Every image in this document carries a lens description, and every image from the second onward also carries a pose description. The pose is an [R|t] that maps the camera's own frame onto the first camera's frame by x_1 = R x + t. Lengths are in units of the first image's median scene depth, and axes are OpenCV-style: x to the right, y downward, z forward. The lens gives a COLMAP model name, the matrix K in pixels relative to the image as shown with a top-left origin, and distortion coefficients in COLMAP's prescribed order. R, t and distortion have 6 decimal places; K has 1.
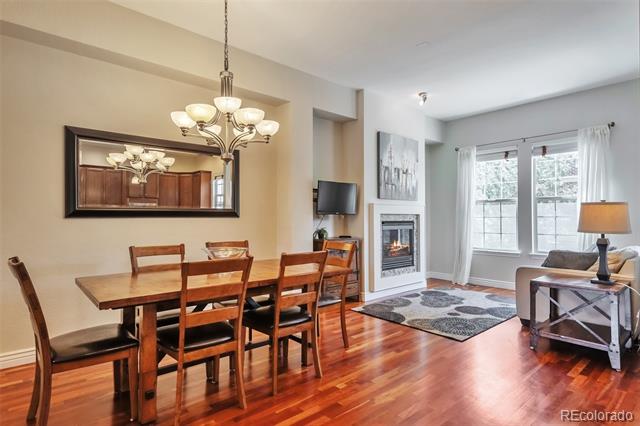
lens RADIAL K [[347.1, 0, 320.0], [0, 347.1, 213.0], [0, 0, 1]] dist [0.002405, 0.000623]
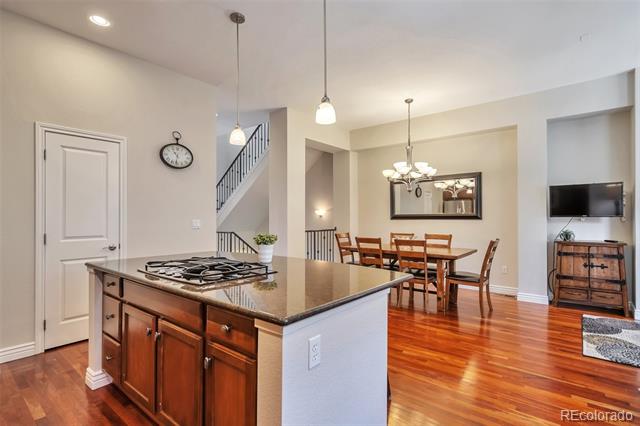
lens RADIAL K [[322.3, 0, 320.0], [0, 322.3, 213.0], [0, 0, 1]] dist [0.021582, -0.000195]
pose [[0.182493, -0.008274, -0.983172, 1.180219], [0.018714, 0.999813, -0.004940, -0.025178], [0.983029, -0.017498, 0.182614, 0.148028]]
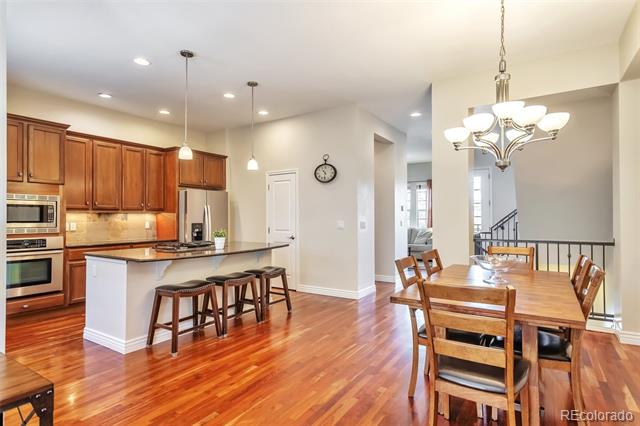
lens RADIAL K [[347.1, 0, 320.0], [0, 347.1, 213.0], [0, 0, 1]] dist [0.002405, 0.000623]
pose [[-0.962706, 0.001409, -0.270545, 0.392905], [0.010297, 0.999453, -0.031438, -0.001920], [0.270352, -0.033052, -0.962194, 1.483113]]
